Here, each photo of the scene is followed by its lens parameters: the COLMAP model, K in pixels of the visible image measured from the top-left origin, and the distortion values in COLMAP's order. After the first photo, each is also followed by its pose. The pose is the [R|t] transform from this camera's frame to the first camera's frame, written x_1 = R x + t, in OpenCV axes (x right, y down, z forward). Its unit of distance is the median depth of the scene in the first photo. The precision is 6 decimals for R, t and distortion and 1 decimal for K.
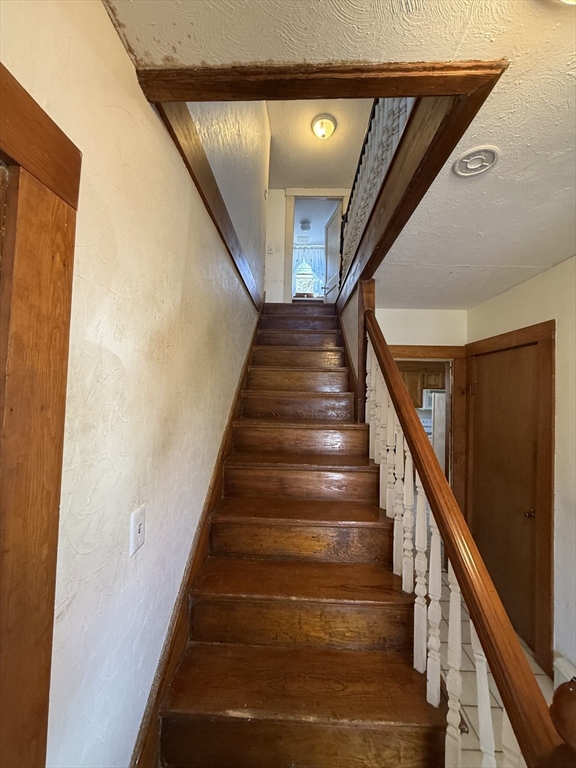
lens RADIAL K [[304.2, 0, 287.9], [0, 304.2, 384.2], [0, 0, 1]] dist [-0.001088, 0.000014]
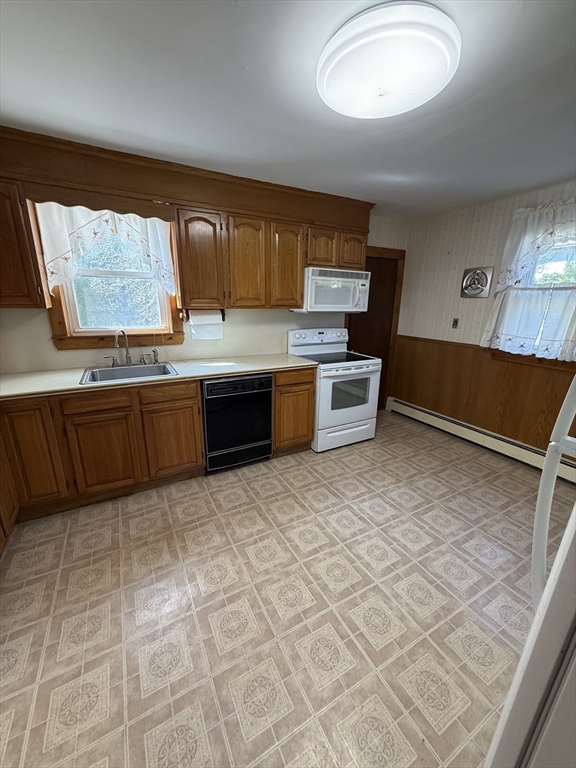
lens RADIAL K [[304.2, 0, 287.1], [0, 304.2, 385.3], [0, 0, 1]] dist [-0.001088, 0.000014]
pose [[0.860290, -0.152248, 0.486540, 0.168582], [-0.013398, 0.947284, 0.320114, 0.038880], [-0.509629, -0.281910, 0.812899, 0.587788]]
